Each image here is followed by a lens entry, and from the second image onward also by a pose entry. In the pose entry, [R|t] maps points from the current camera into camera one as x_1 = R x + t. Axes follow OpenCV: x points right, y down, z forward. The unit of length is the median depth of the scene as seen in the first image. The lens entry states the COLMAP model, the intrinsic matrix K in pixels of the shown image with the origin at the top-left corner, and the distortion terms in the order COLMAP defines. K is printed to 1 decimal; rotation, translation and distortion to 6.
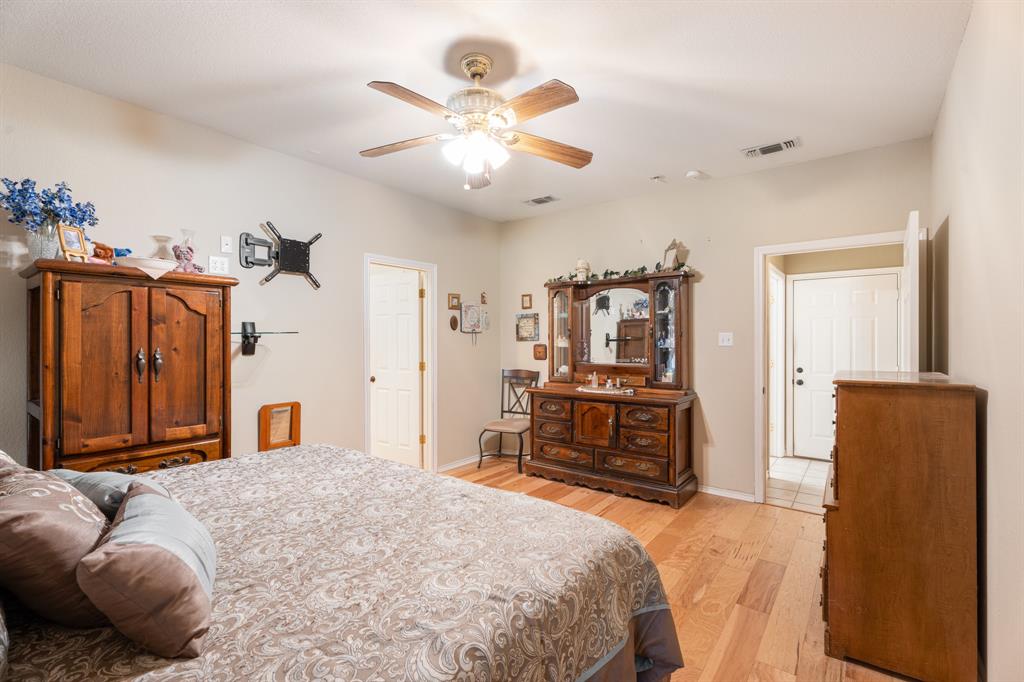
lens RADIAL K [[458.0, 0, 513.2], [0, 458.0, 338.7], [0, 0, 1]] dist [0.006626, -0.003436]
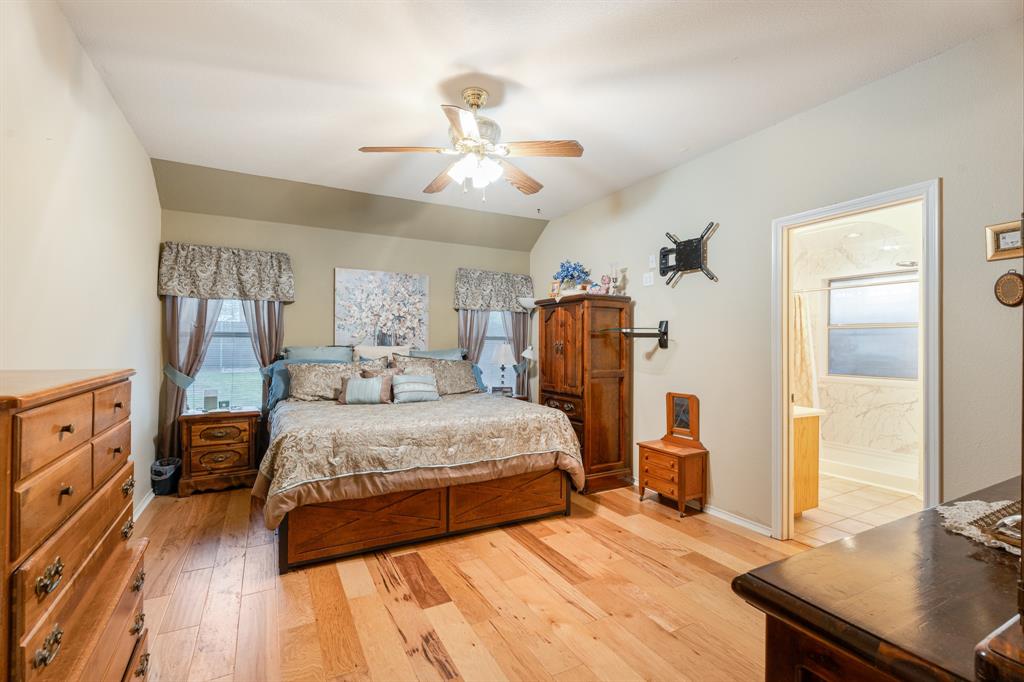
lens RADIAL K [[458.0, 0, 511.2], [0, 458.0, 339.5], [0, 0, 1]] dist [0.006626, -0.003436]
pose [[-0.413490, -0.003834, -0.910501, 0.656298], [-0.005902, 0.999981, -0.001531, 0.016475], [0.910490, 0.004740, -0.413505, 1.090620]]
